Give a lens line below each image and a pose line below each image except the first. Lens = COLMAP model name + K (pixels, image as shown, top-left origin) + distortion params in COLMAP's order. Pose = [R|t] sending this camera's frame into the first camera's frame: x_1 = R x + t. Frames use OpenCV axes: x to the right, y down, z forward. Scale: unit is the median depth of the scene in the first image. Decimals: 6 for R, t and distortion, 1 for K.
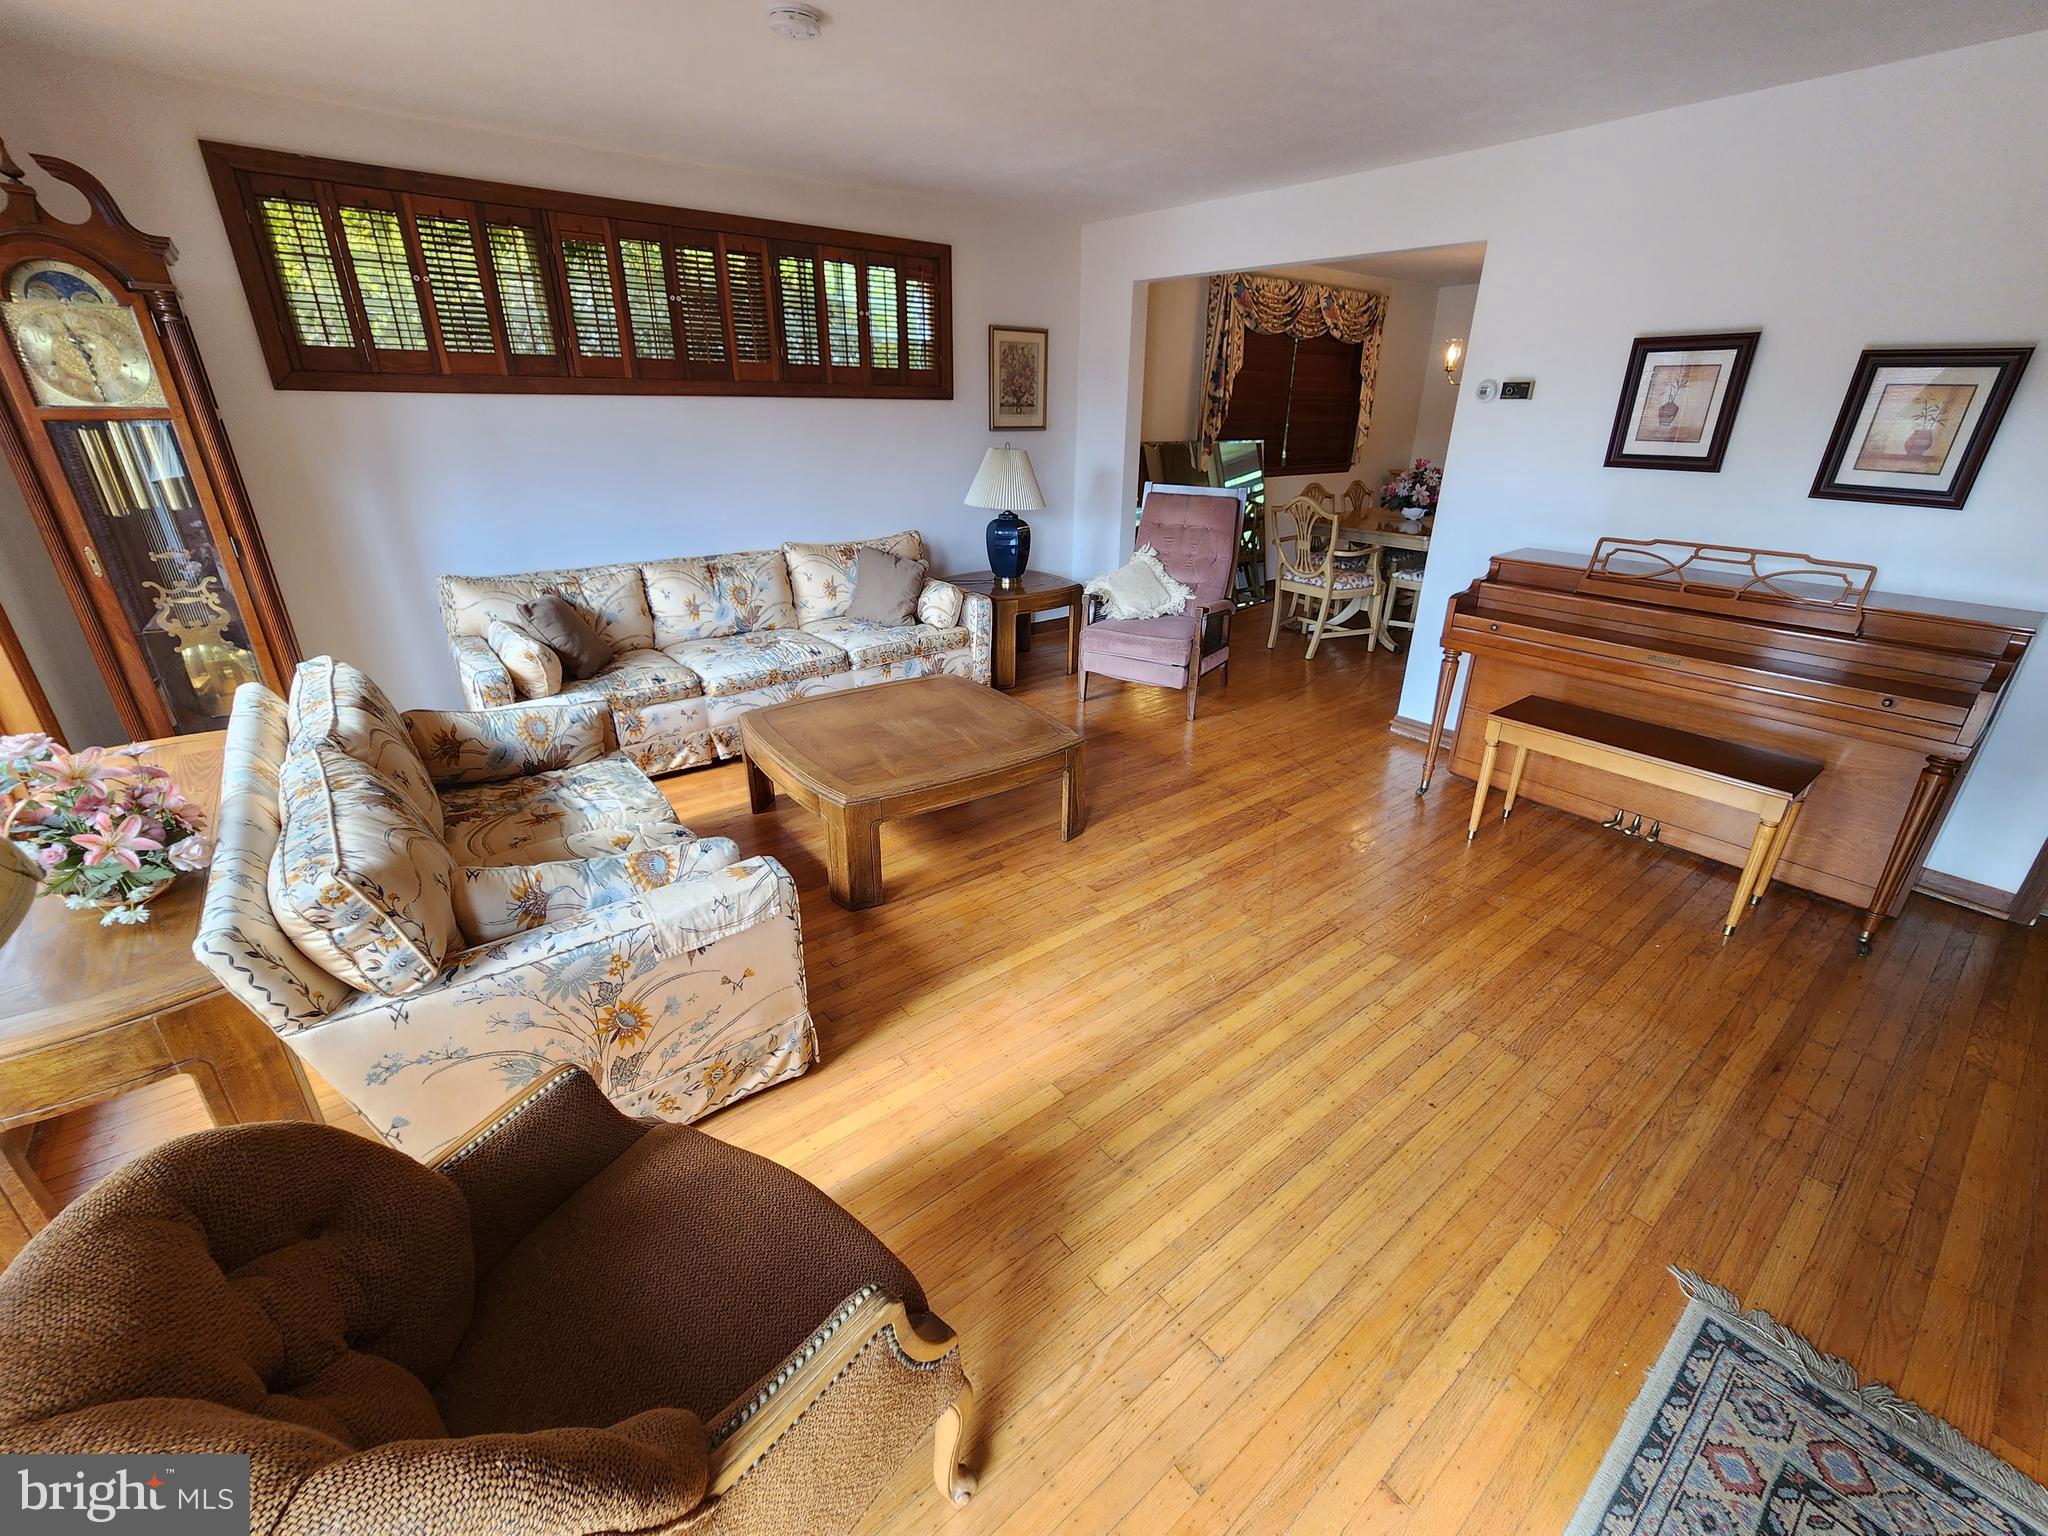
lens RADIAL K [[845.9, 0, 1024.0], [0, 845.9, 768.0], [0, 0, 1]] dist [0.001101, -0.000476]
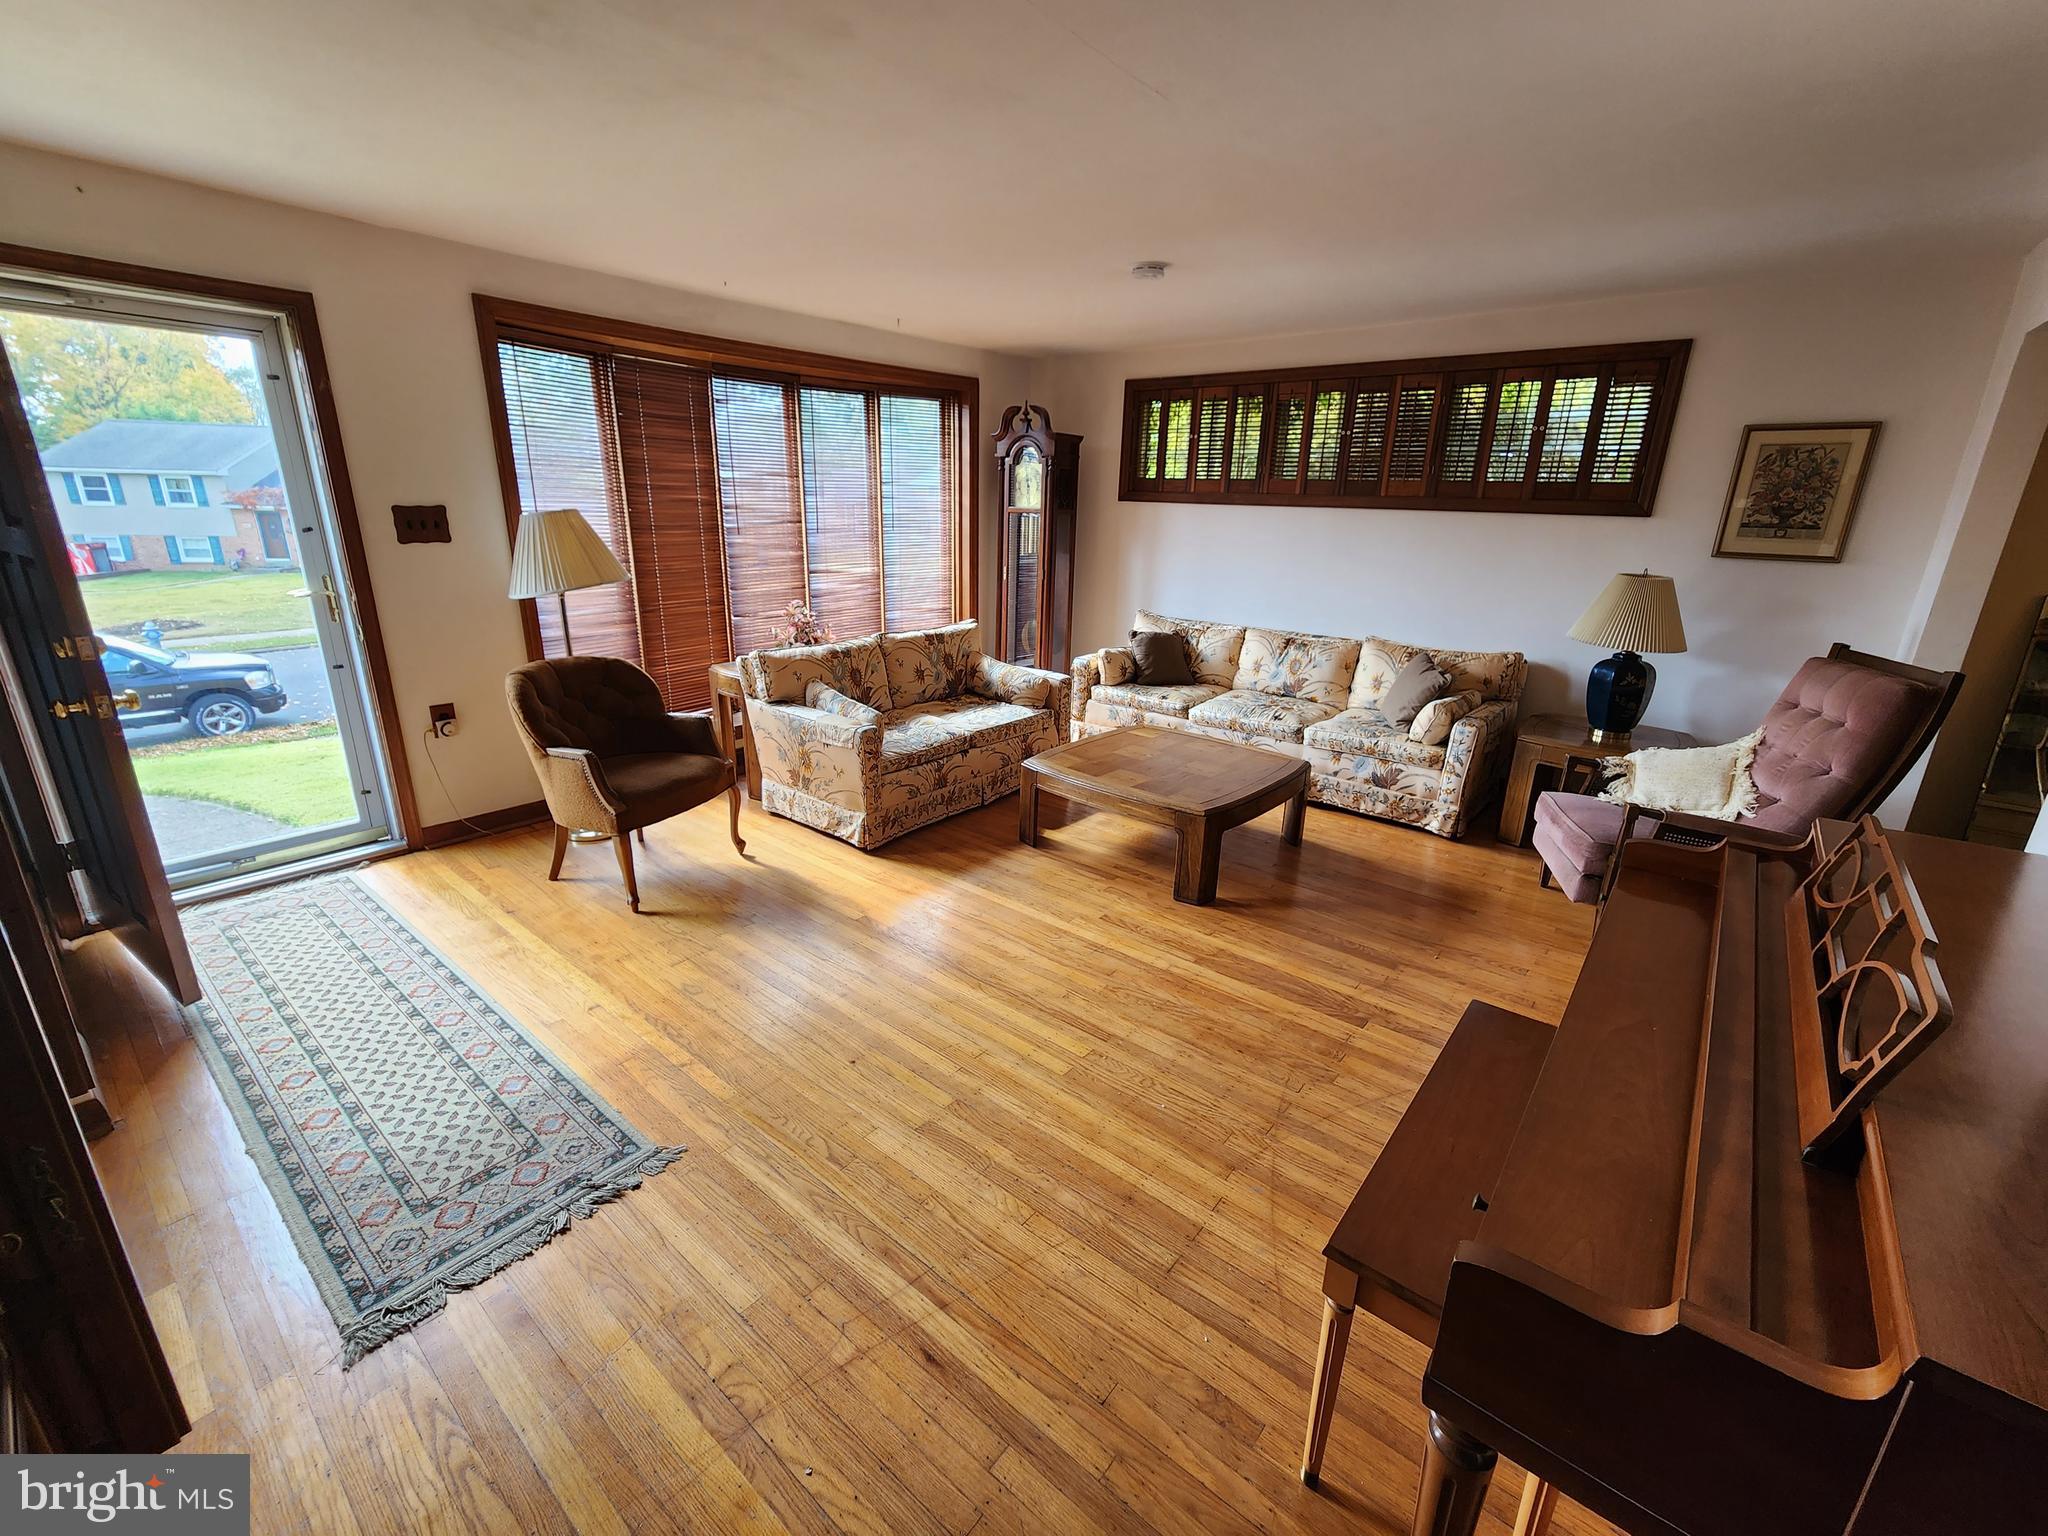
lens RADIAL K [[856.3, 0, 1033.7], [0, 856.3, 768.7], [0, 0, 1]] dist [-0.002602, 0.000408]
pose [[0.215715, 0.290469, -0.932253, 0.881893], [-0.407083, 0.894557, 0.184528, -0.171955], [0.887553, 0.339699, 0.311214, 0.401261]]
